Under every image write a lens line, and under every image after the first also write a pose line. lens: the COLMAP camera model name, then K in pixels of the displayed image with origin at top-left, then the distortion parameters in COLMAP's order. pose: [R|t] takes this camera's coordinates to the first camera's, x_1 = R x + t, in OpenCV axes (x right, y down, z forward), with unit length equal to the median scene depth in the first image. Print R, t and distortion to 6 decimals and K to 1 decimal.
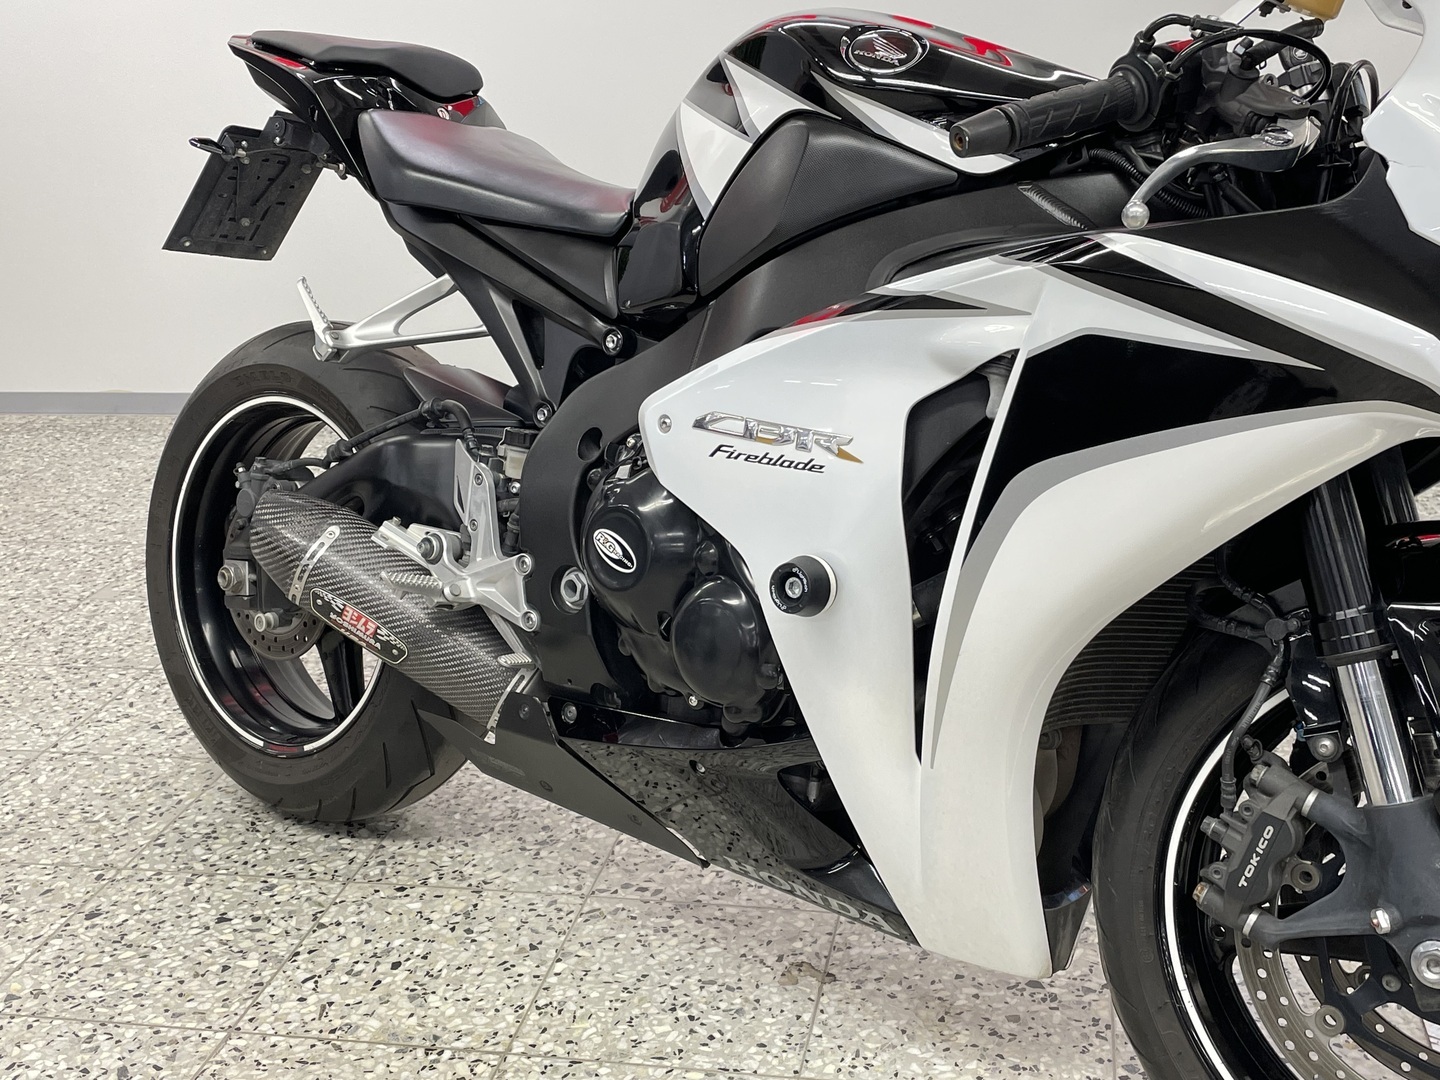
lens RADIAL K [[1678.5, 0, 727.1], [0, 1678.5, 525.4], [0, 0, 1]] dist [0.063132, 0.000000]
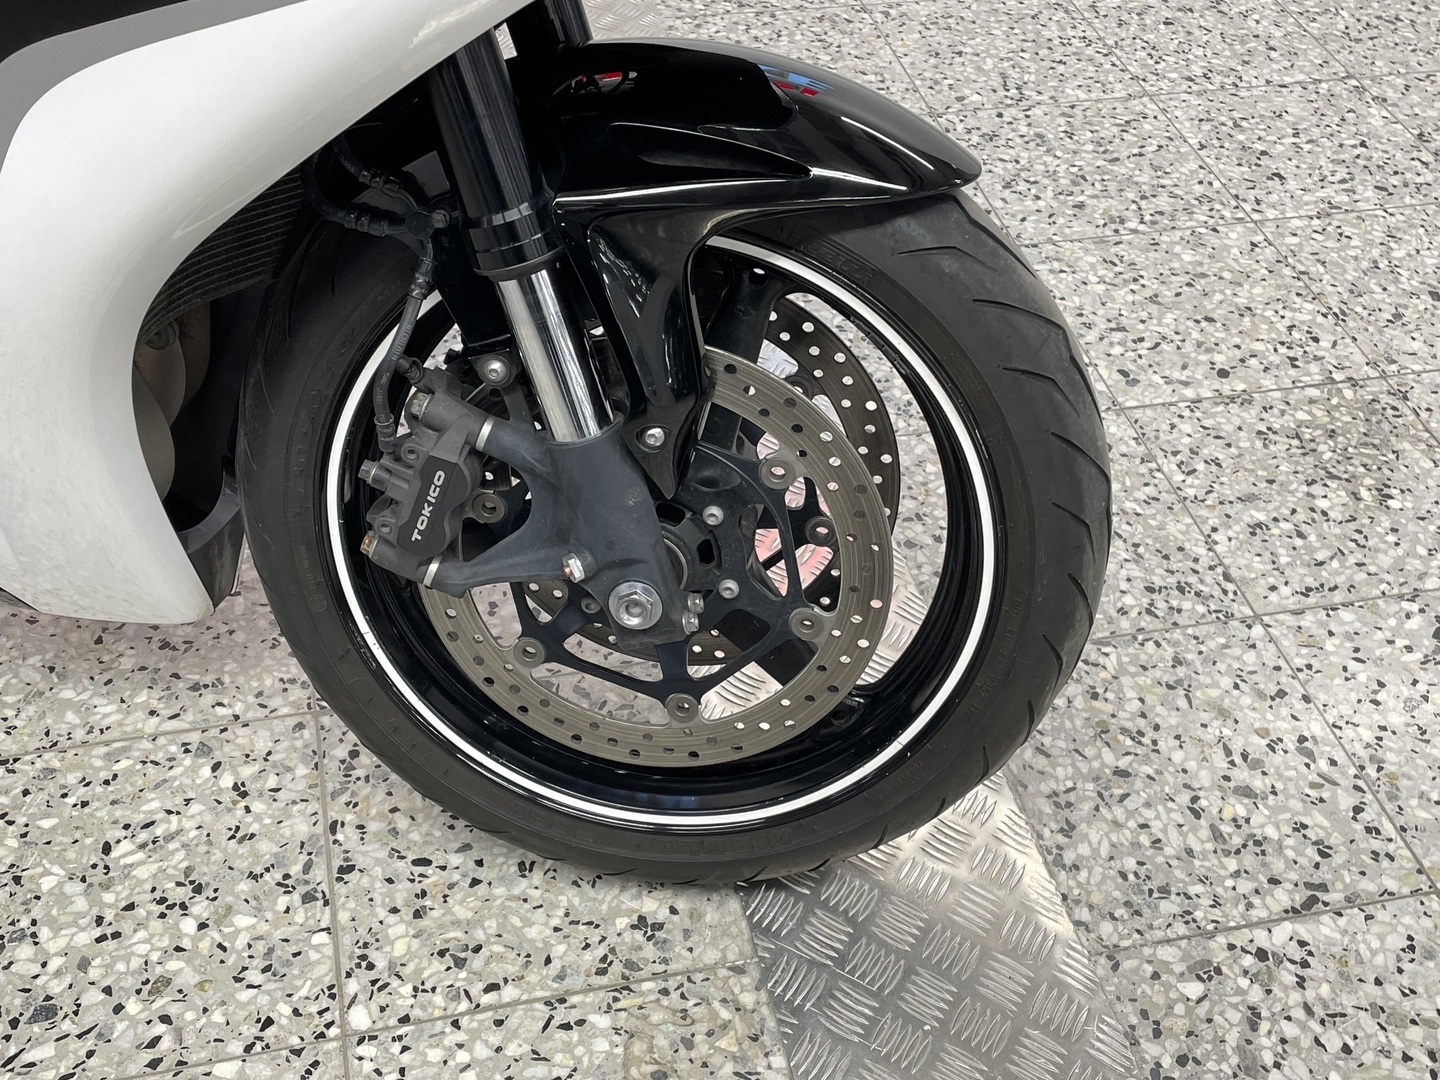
lens RADIAL K [[1678.5, 0, 719.3], [0, 1678.5, 531.2], [0, 0, 1]] dist [0.063132, 0.000000]
pose [[0.899678, -0.221423, 0.376233, 0.110510], [0.038926, 0.899081, 0.436048, -0.116329], [-0.434815, -0.377658, 0.817503, 0.231200]]
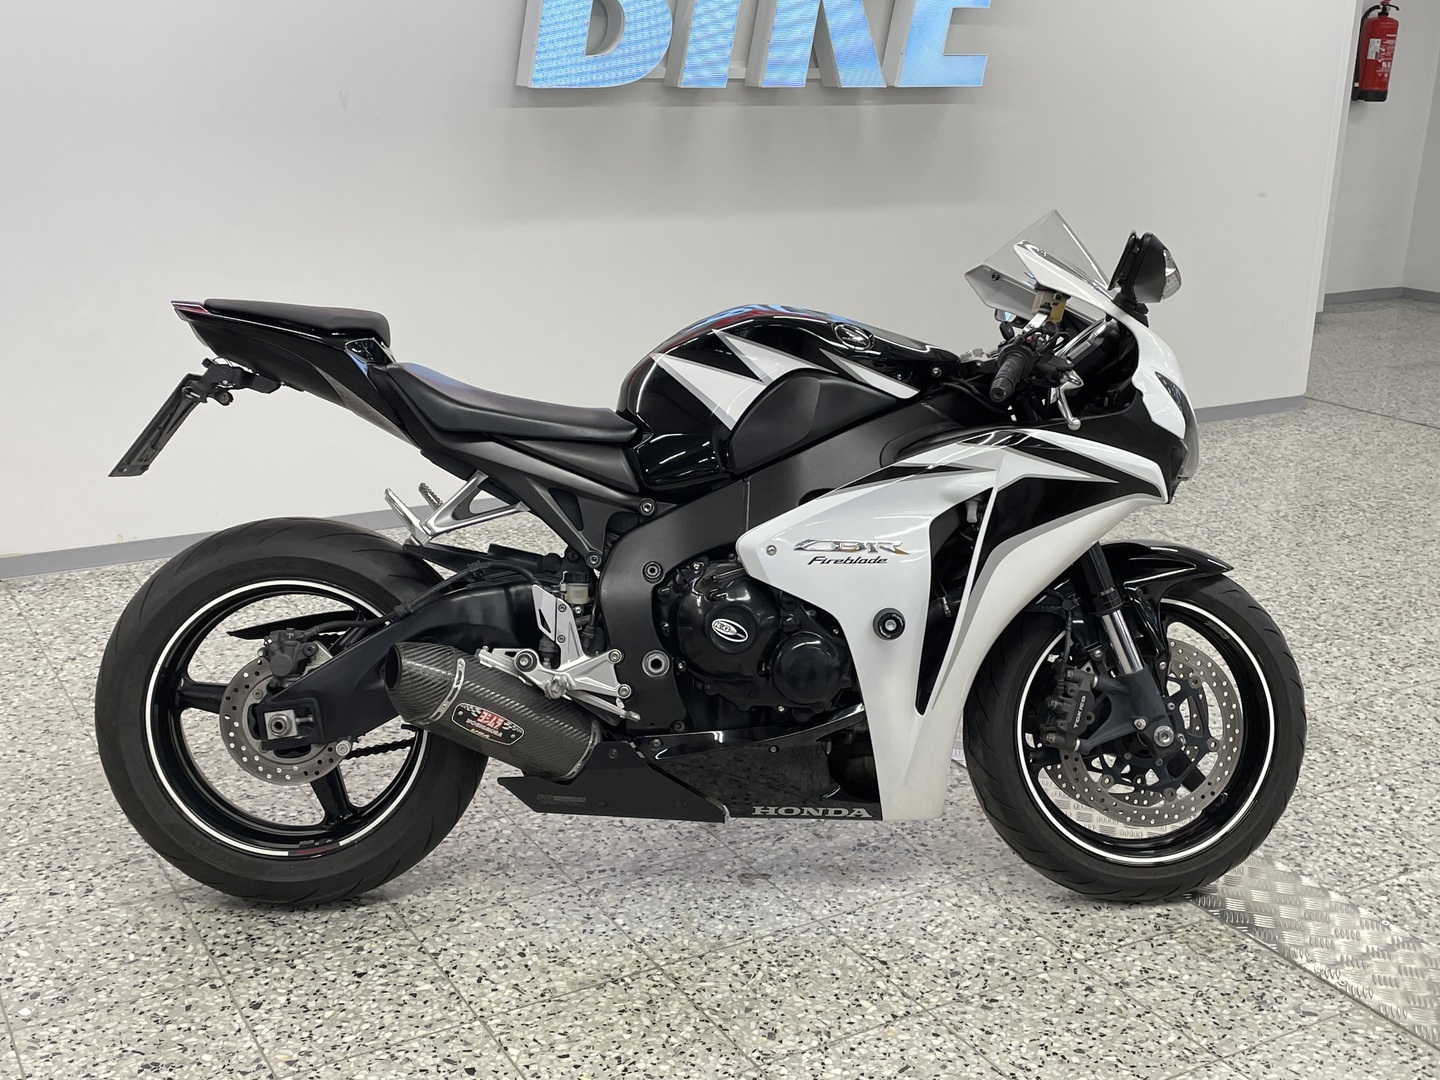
lens RADIAL K [[1678.5, 0, 728.9], [0, 1678.5, 548.6], [0, 0, 1]] dist [0.063132, 0.000000]
pose [[0.742446, -0.136217, 0.655911, -1.141140], [0.155325, 0.987430, 0.029250, -0.113341], [-0.651651, 0.080163, 0.754271, -0.265744]]
